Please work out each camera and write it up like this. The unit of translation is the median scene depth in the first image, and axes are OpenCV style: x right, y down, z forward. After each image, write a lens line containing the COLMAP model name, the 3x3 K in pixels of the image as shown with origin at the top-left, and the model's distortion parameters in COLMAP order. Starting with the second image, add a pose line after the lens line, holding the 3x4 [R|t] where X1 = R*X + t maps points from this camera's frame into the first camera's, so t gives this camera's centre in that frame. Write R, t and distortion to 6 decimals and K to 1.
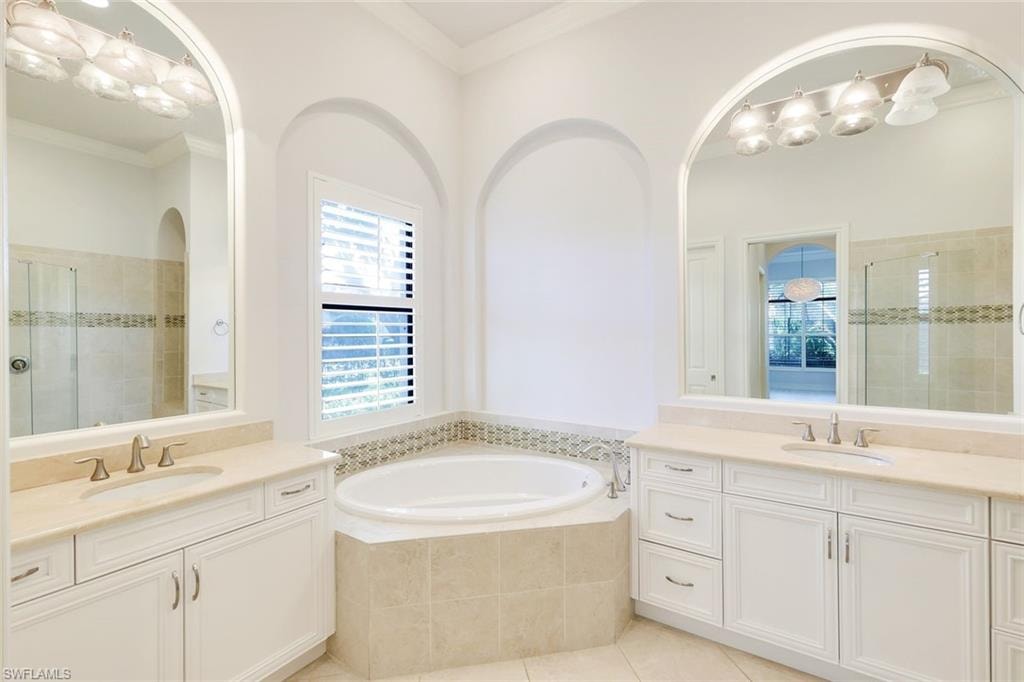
lens RADIAL K [[453.4, 0, 511.5], [0, 453.4, 337.2], [0, 0, 1]] dist [0.001794, 0.000059]
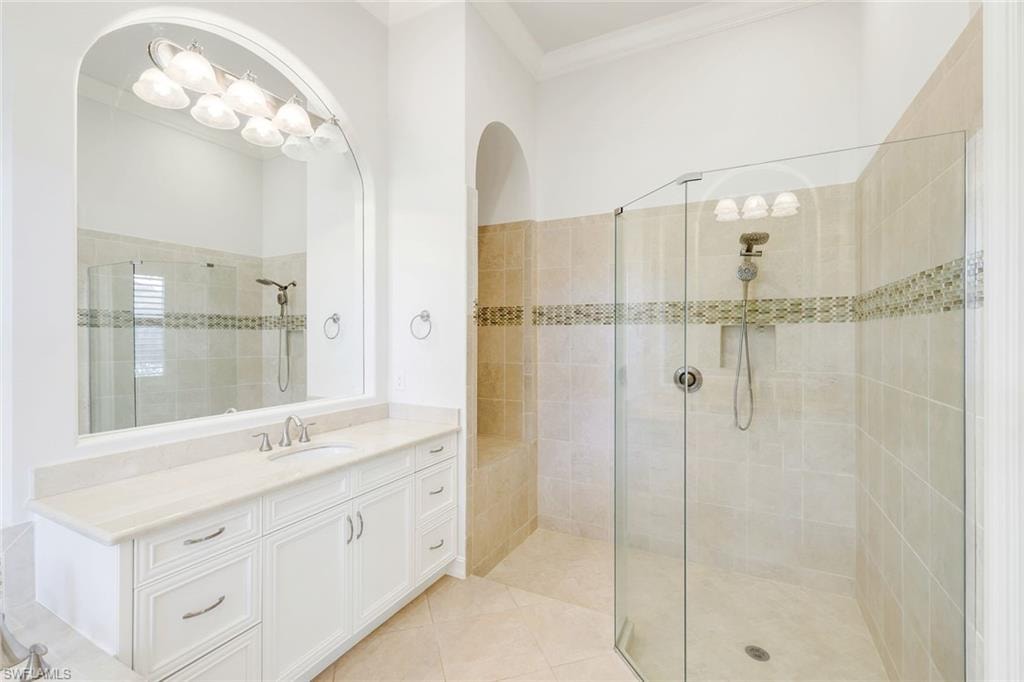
lens RADIAL K [[453.4, 0, 511.5], [0, 453.4, 337.2], [0, 0, 1]] dist [0.001794, 0.000059]
pose [[-0.126687, 0.003750, 0.991936, -0.210189], [0.003177, 0.999989, -0.003375, -0.003603], [-0.991938, 0.002724, -0.126698, 0.360065]]
